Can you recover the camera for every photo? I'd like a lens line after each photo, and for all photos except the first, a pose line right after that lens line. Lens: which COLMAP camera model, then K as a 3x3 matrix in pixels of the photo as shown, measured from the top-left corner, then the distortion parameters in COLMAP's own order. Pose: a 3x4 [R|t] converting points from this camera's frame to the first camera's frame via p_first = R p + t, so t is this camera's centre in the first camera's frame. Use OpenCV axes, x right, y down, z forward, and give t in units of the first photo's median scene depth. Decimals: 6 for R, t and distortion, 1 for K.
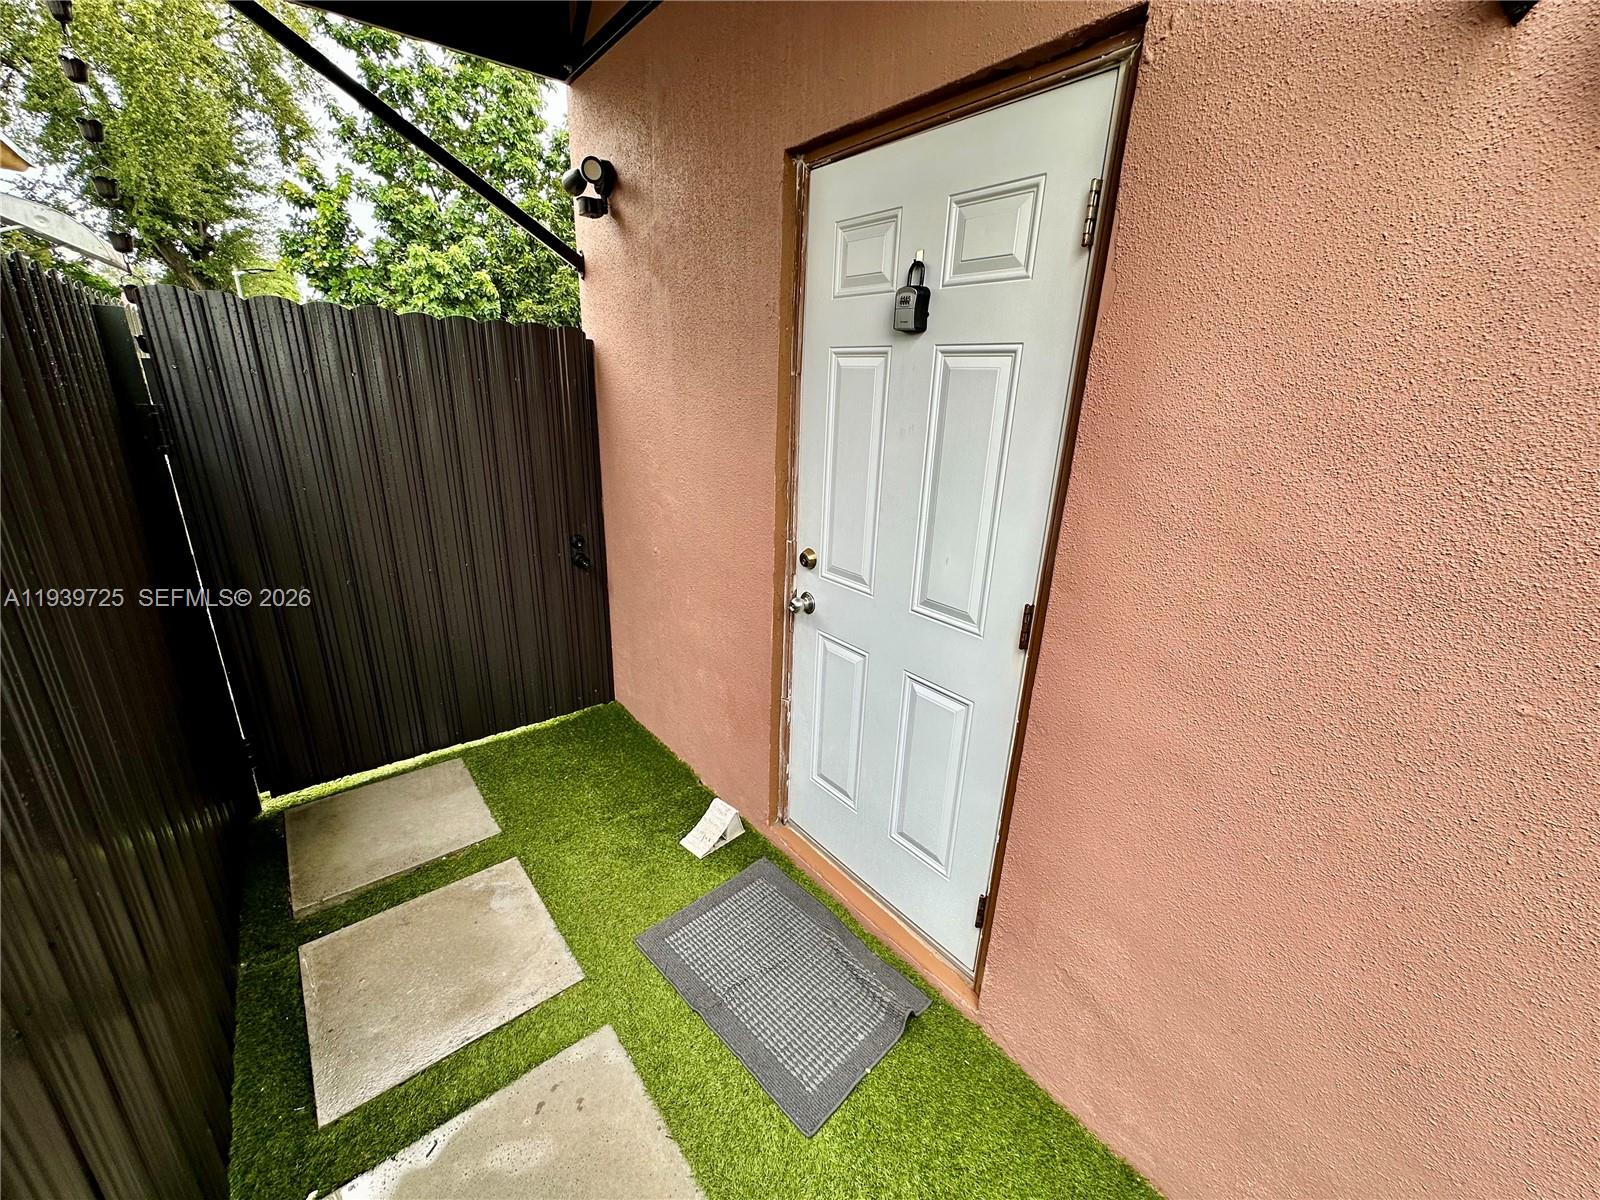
lens RADIAL K [[638.9, 0, 800.8], [0, 638.9, 598.4], [0, 0, 1]] dist [-0.002625, 0.000534]
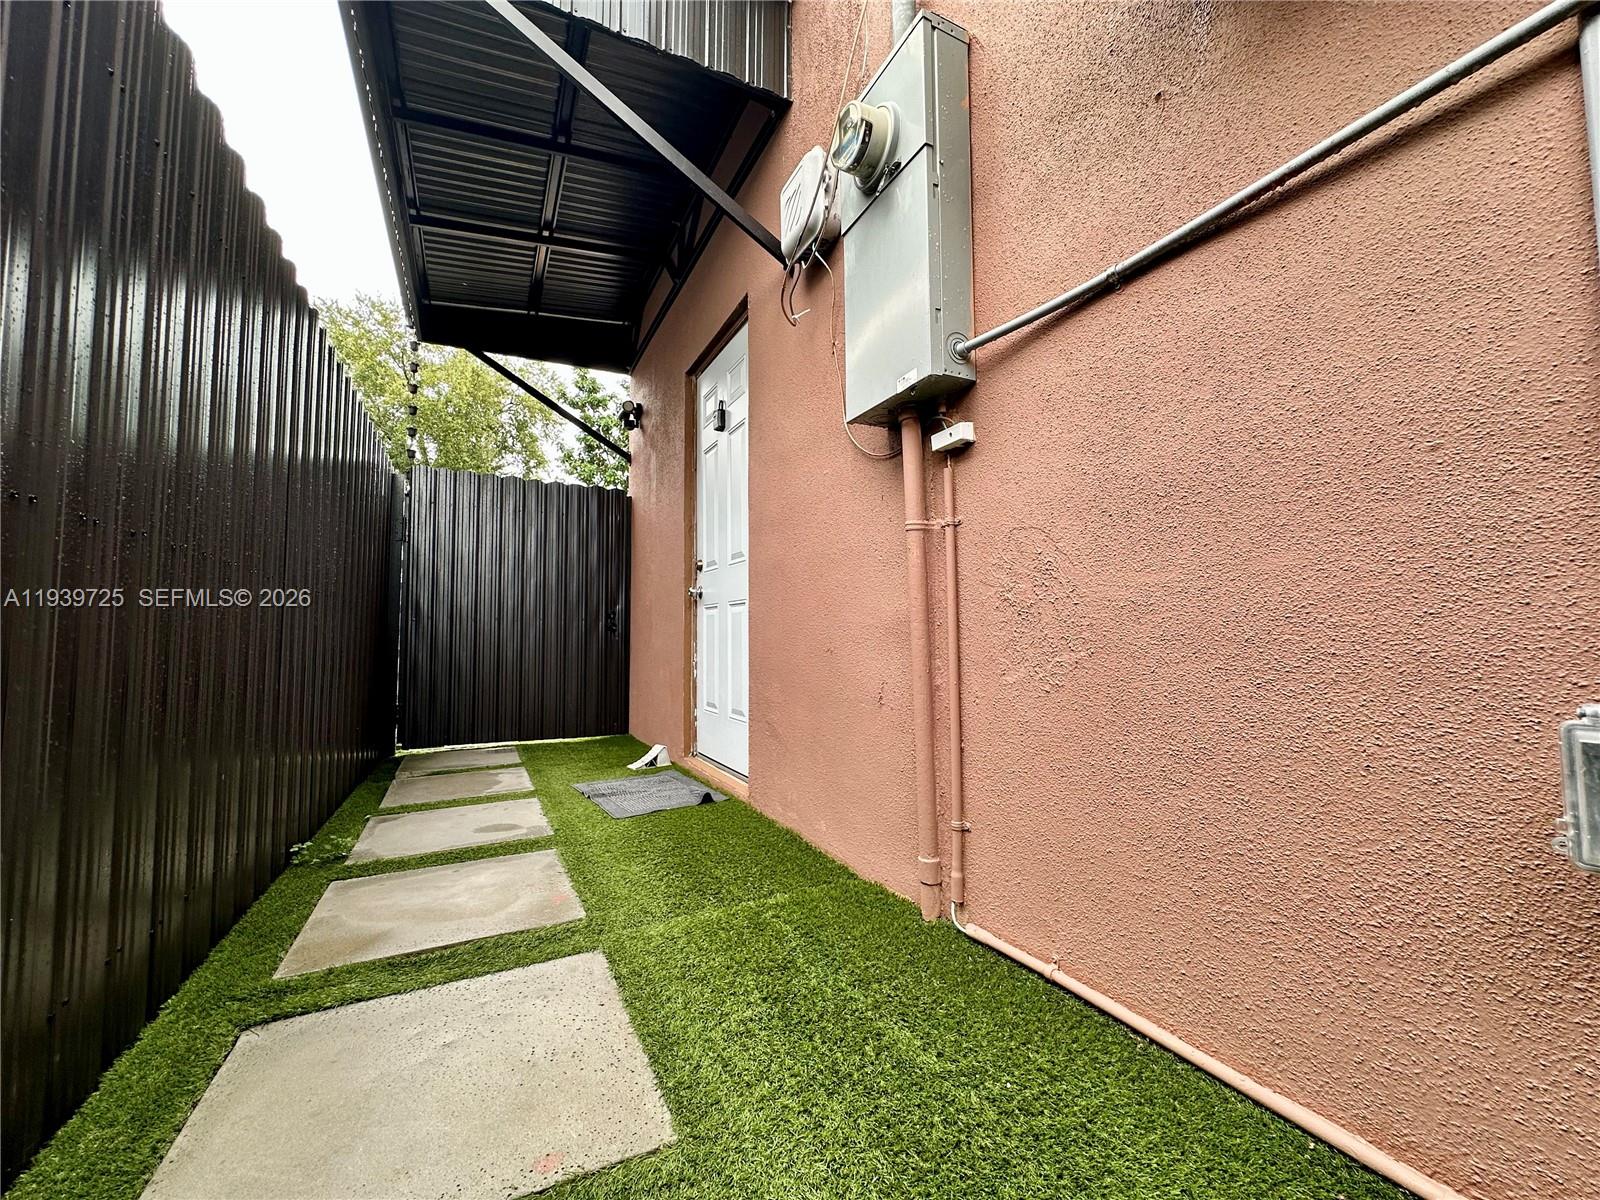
lens RADIAL K [[638.9, 0, 800.8], [0, 638.9, 598.4], [0, 0, 1]] dist [-0.002625, 0.000534]
pose [[0.976628, -0.055697, -0.207596, 0.082548], [-0.027063, 0.926291, -0.375836, 0.086713], [0.213227, 0.372670, 0.903134, -0.062270]]
